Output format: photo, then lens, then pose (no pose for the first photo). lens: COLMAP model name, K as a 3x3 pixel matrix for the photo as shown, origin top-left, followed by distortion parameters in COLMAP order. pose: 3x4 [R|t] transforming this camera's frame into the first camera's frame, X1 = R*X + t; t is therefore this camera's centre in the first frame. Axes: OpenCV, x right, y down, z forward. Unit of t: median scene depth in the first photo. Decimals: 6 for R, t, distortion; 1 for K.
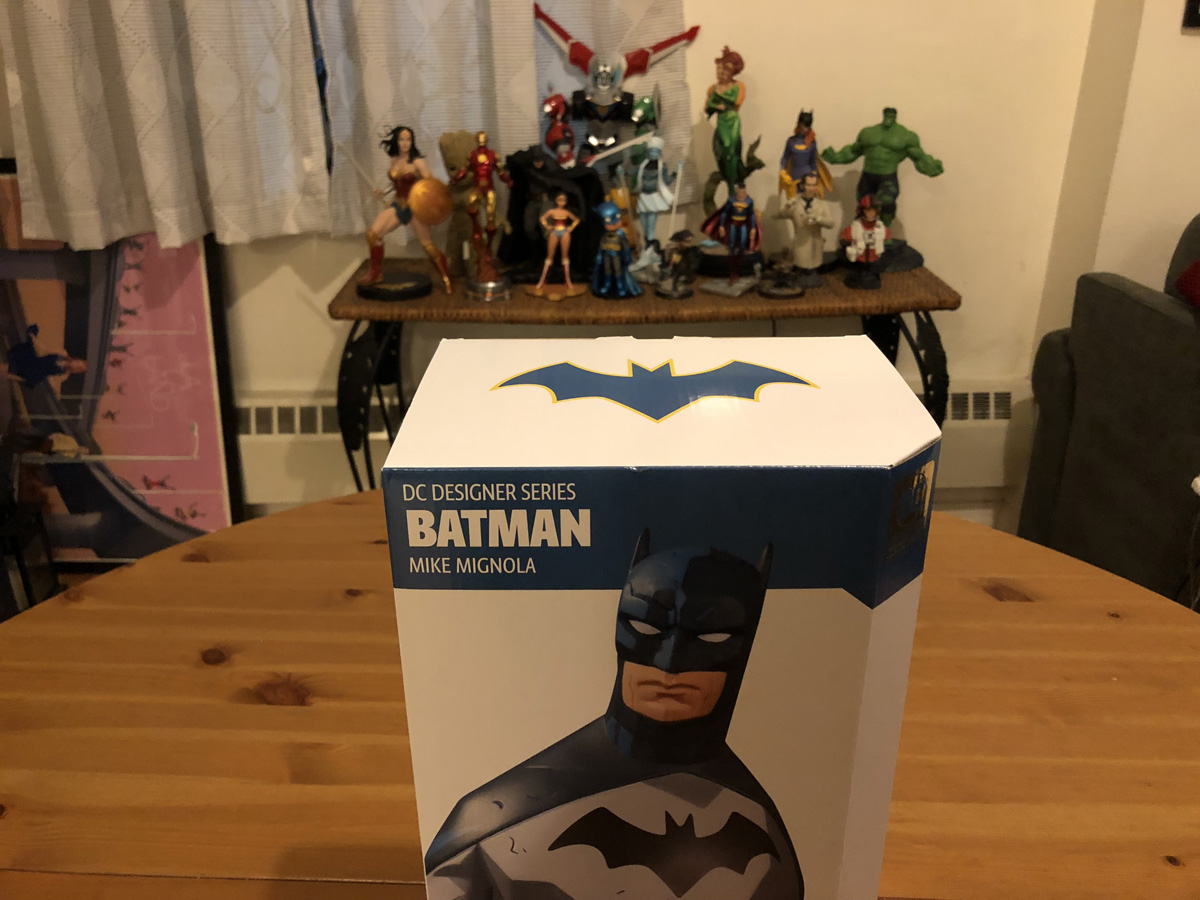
lens RADIAL K [[990.0, 0, 599.1], [0, 990.0, 431.7], [0, 0, 1]] dist [0.008458, -0.013921]
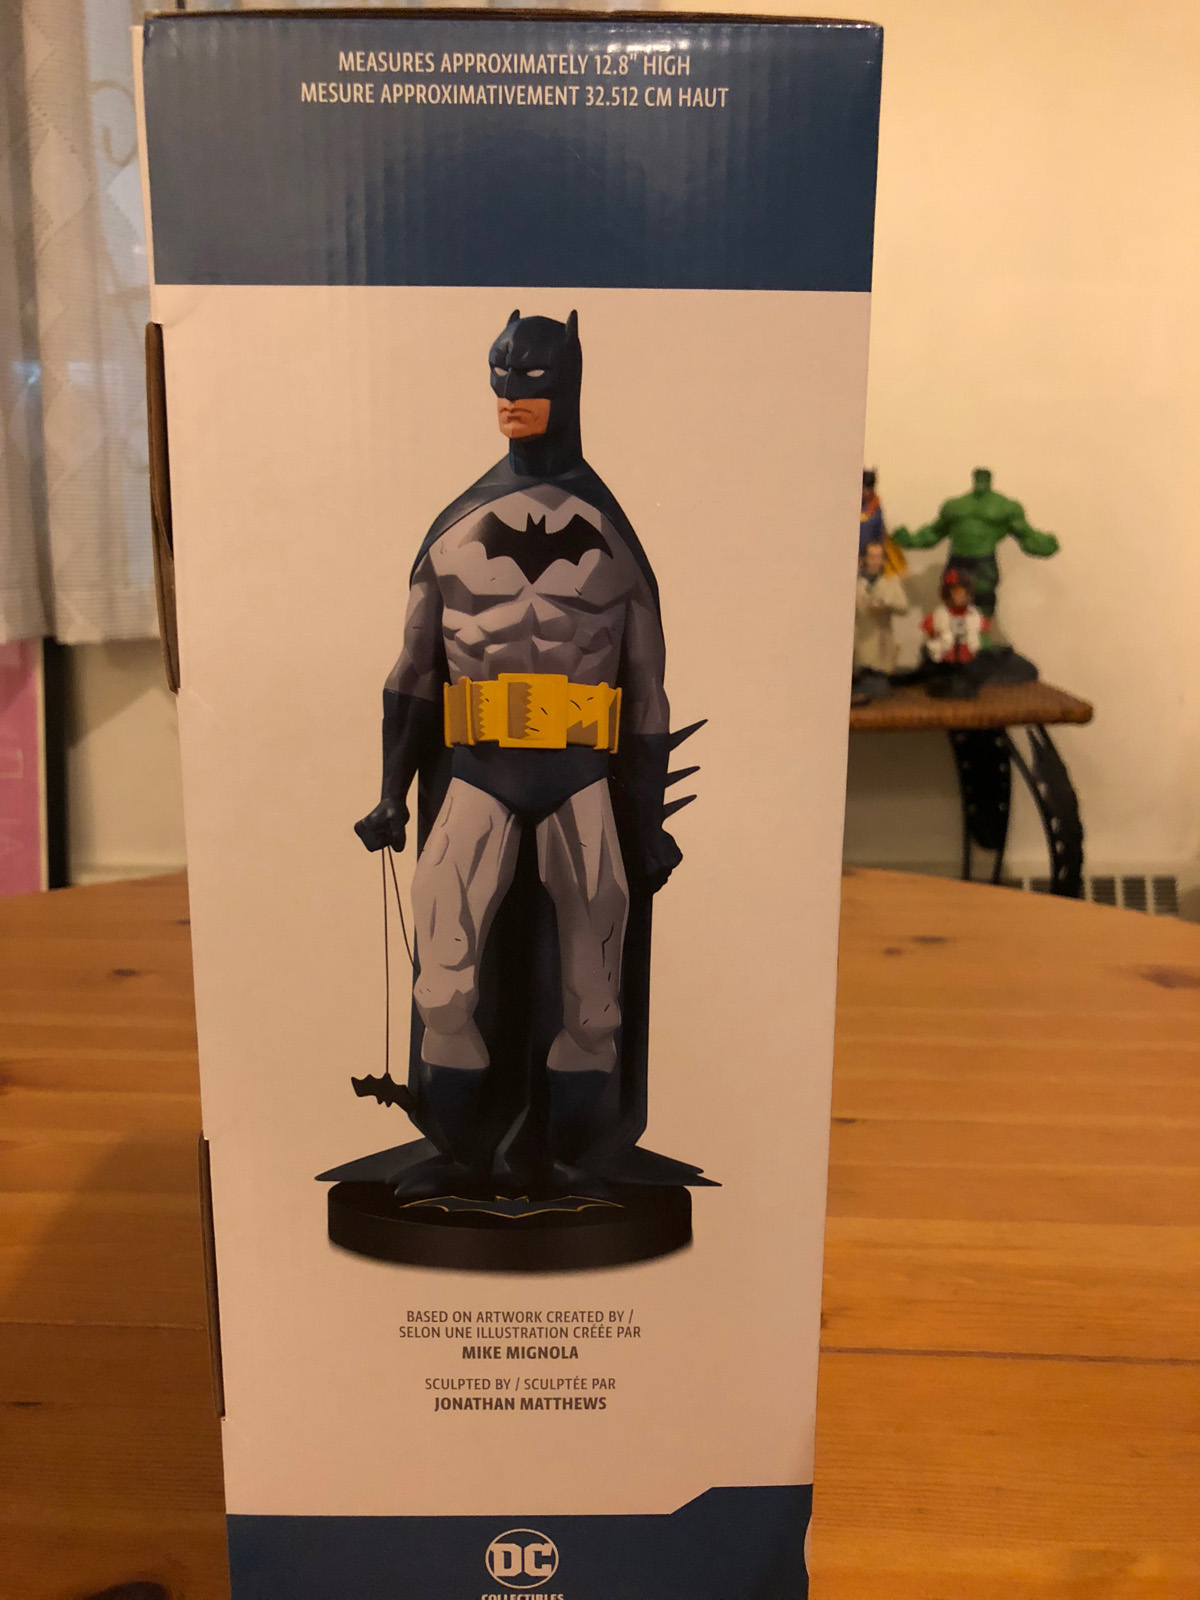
lens RADIAL K [[1320.0, 0, 610.0], [0, 1320.0, 793.3], [0, 0, 1]] dist [0.008458, -0.013921]
pose [[0.999867, 0.010677, -0.012316, 0.032520], [-0.012831, 0.981549, -0.190780, 0.101466], [0.010051, 0.190912, 0.981556, 0.082342]]
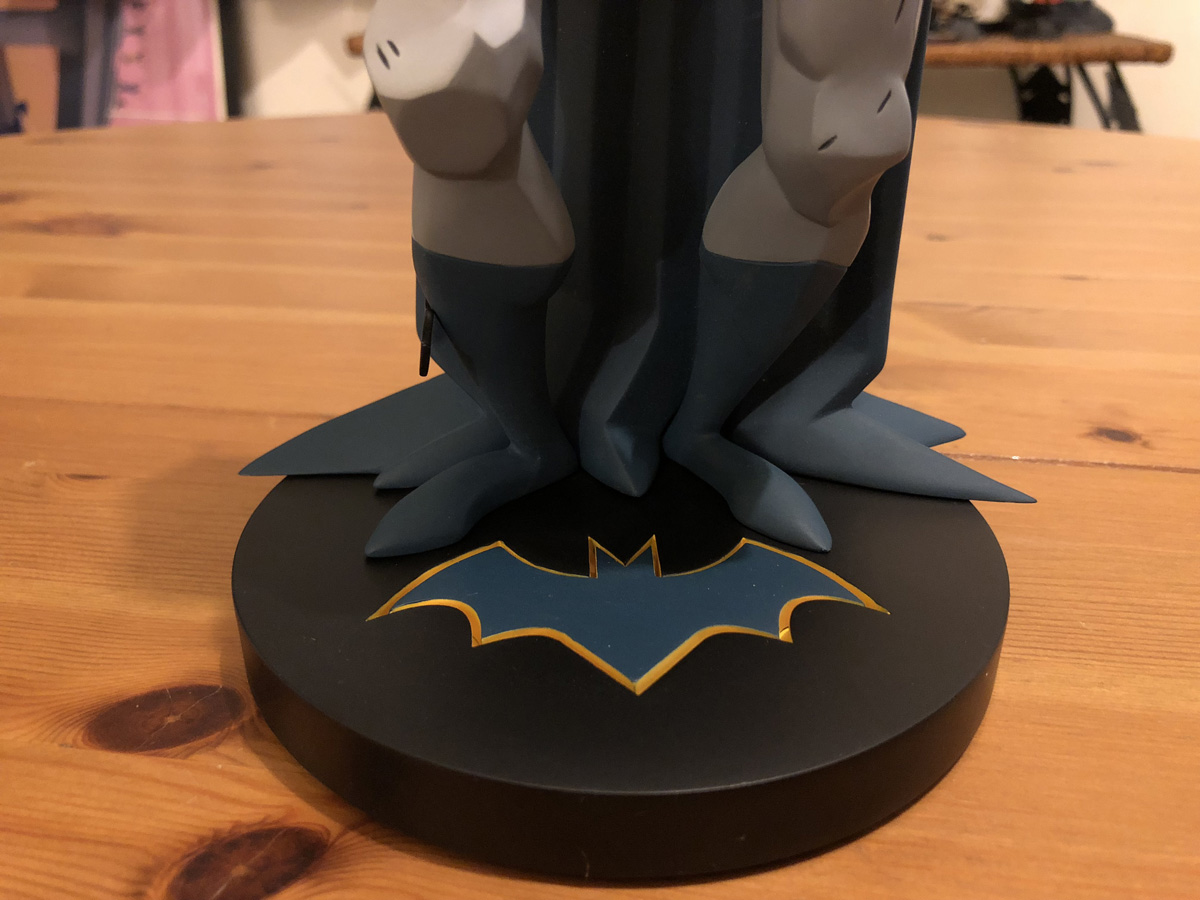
lens RADIAL K [[990.0, 0, 599.2], [0, 990.0, 442.2], [0, 0, 1]] dist [0.008458, -0.013921]
pose [[0.995707, 0.053539, -0.075507, 0.005457], [-0.051269, 0.998182, 0.031691, 0.151034], [0.077067, -0.027683, 0.996642, 0.203548]]
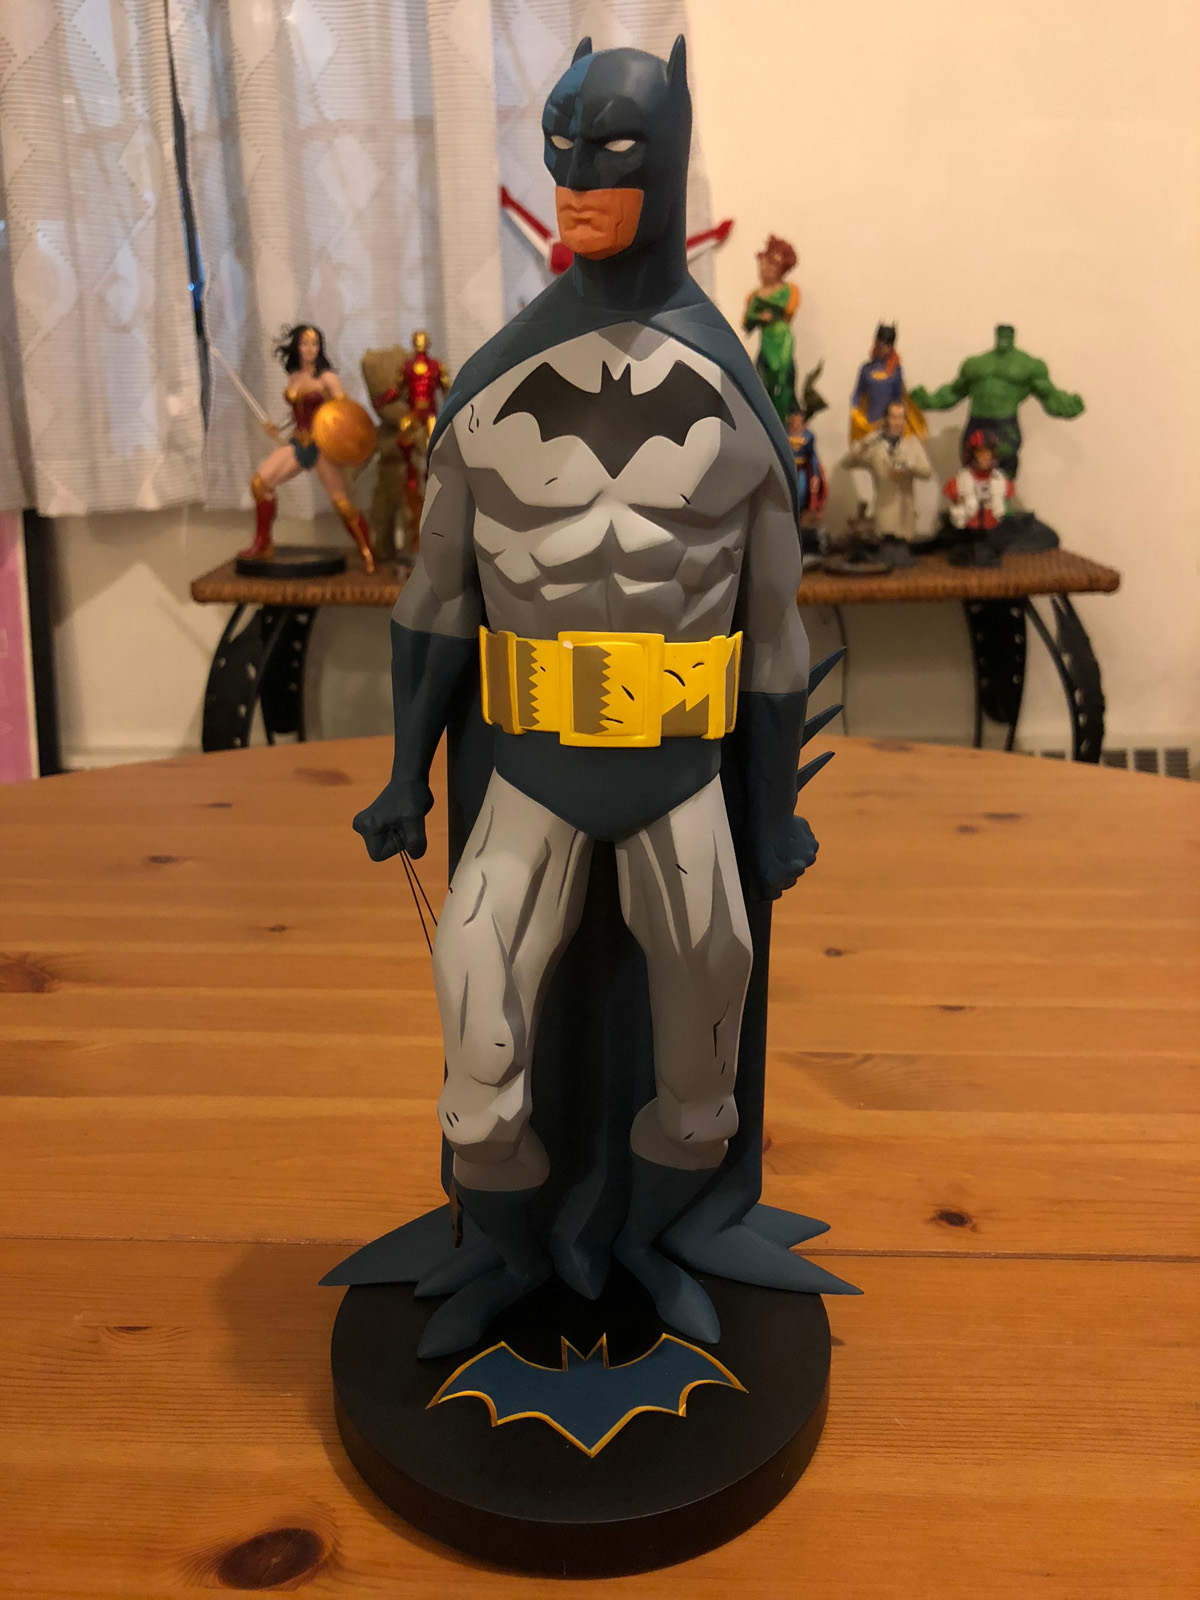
lens RADIAL K [[1320.0, 0, 602.9], [0, 1320.0, 782.0], [0, 0, 1]] dist [0.008458, -0.013921]
pose [[0.999984, 0.002081, 0.005348, 0.003760], [-0.001492, 0.994174, -0.107781, 0.098662], [-0.005541, 0.107771, 0.994160, 0.106478]]
